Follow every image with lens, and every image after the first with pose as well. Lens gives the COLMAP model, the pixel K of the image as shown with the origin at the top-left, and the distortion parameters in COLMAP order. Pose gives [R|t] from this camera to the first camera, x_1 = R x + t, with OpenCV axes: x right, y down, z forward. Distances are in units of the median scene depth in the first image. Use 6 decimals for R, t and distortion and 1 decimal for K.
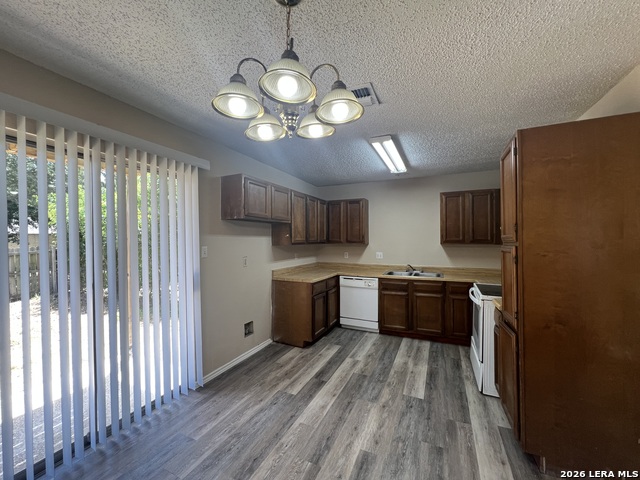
lens RADIAL K [[261.6, 0, 318.4], [0, 261.6, 241.2], [0, 0, 1]] dist [-0.003746, 0.001441]
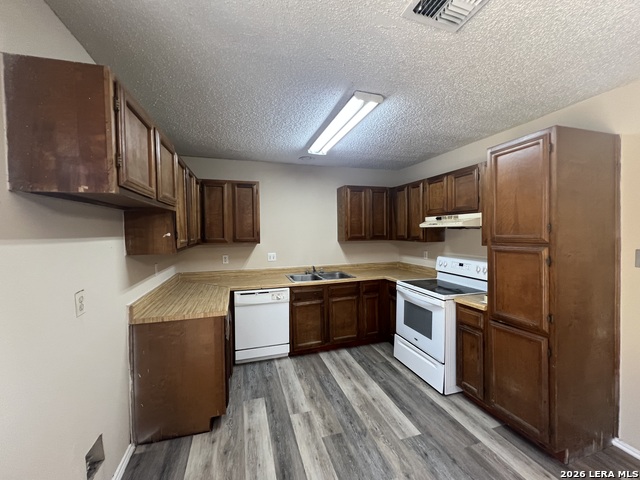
lens RADIAL K [[261.6, 0, 320.2], [0, 261.6, 240.8], [0, 0, 1]] dist [-0.003746, 0.001441]
pose [[0.739705, -0.031142, 0.672211, -0.239726], [0.013235, 0.999409, 0.031738, -0.022003], [-0.672802, -0.014580, 0.739679, 0.400873]]
